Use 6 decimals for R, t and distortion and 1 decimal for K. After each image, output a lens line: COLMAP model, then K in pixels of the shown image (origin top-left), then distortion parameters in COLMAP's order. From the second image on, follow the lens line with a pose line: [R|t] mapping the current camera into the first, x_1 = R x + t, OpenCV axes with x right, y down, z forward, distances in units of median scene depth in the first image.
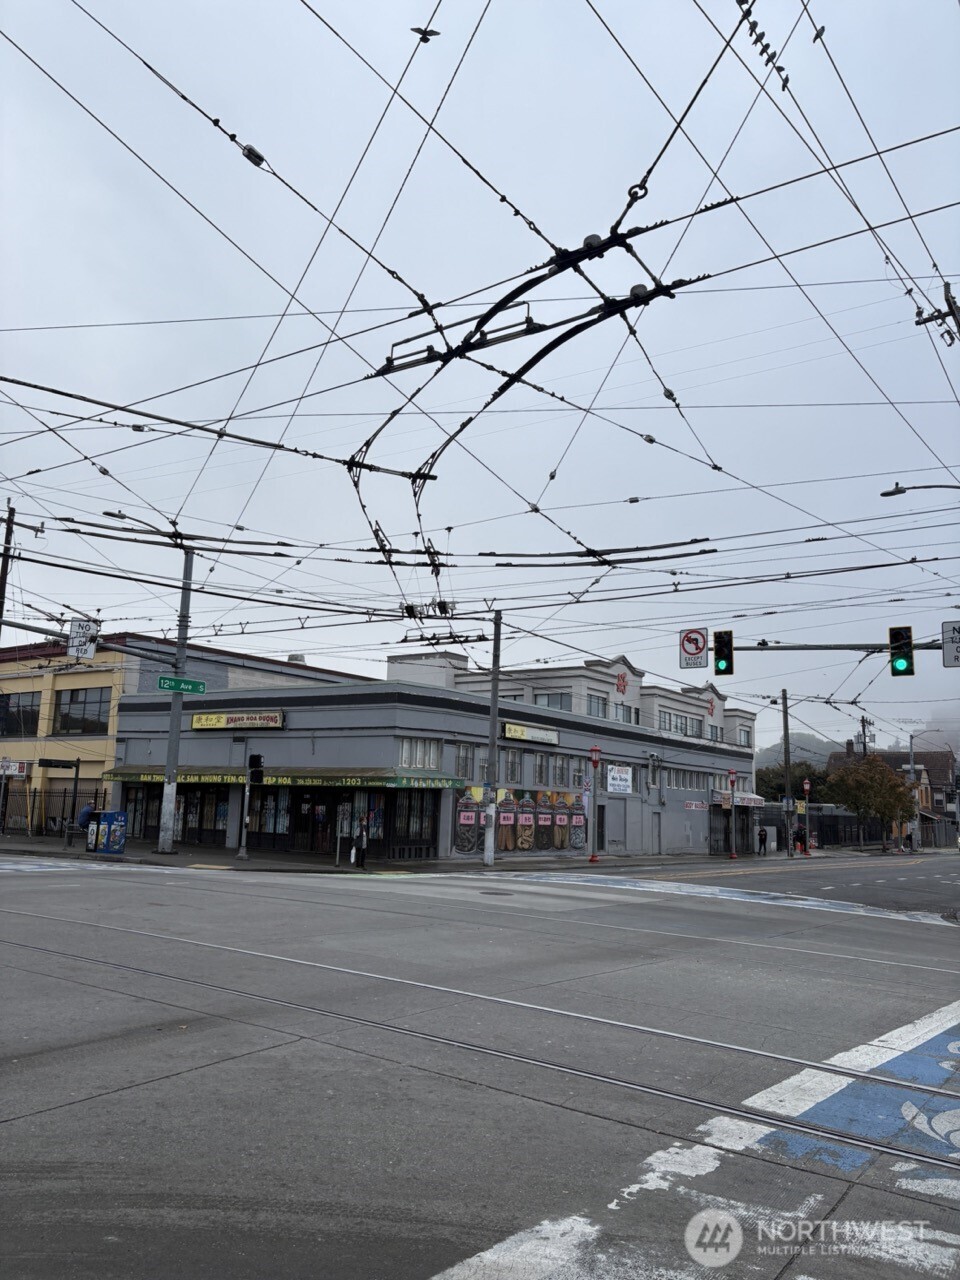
lens RADIAL K [[974.2, 0, 482.2], [0, 974.2, 635.2], [0, 0, 1]] dist [0.011355, -0.022674]
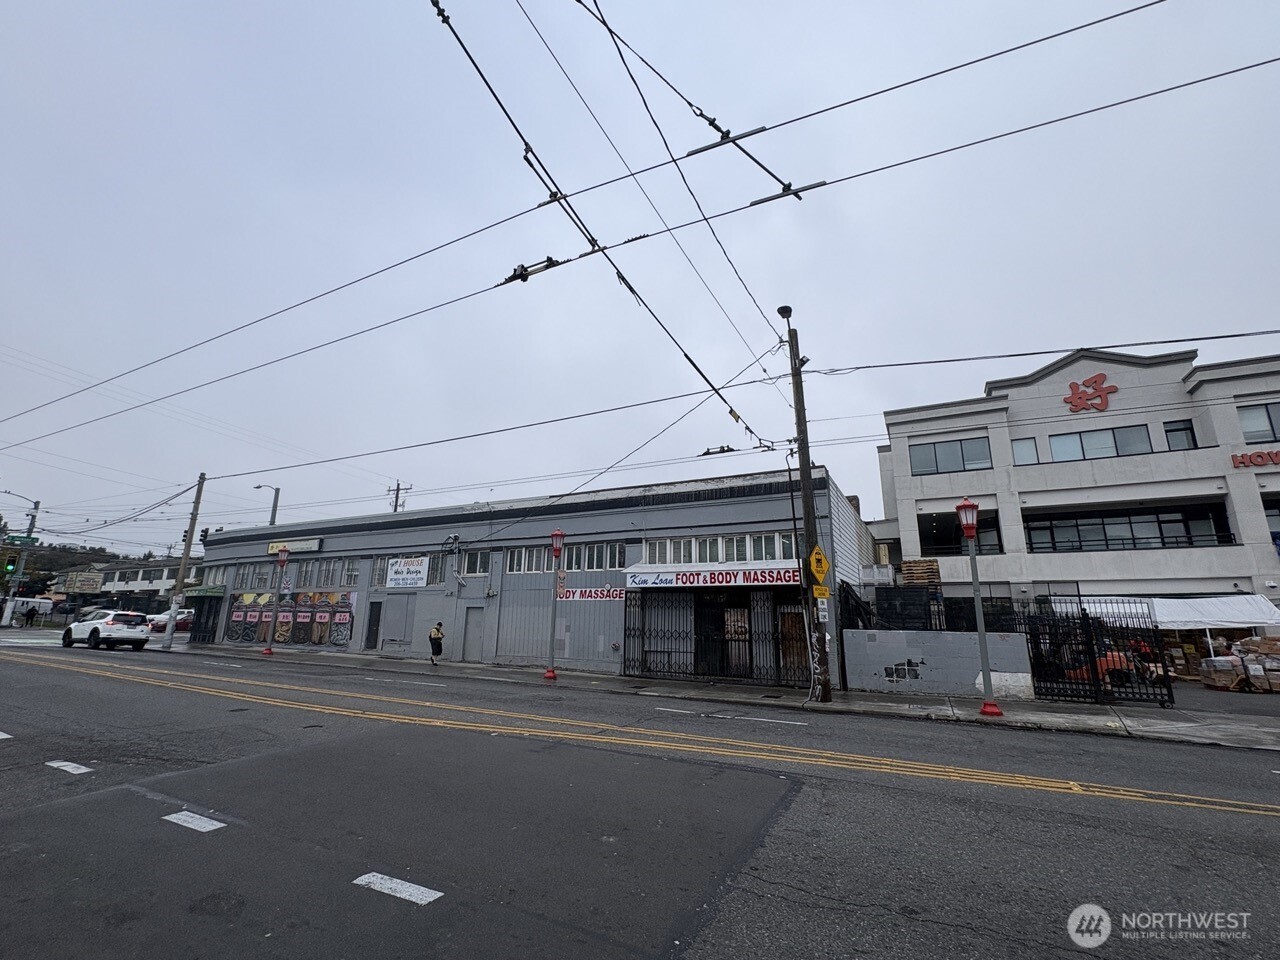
lens RADIAL K [[553.4, 0, 643.9], [0, 553.4, 481.0], [0, 0, 1]] dist [-0.000358, 0.000175]
pose [[0.143128, -0.268980, -0.952452, 0.803150], [0.167502, 0.955061, -0.244545, 0.267400], [0.975427, -0.124537, 0.181750, 1.316839]]
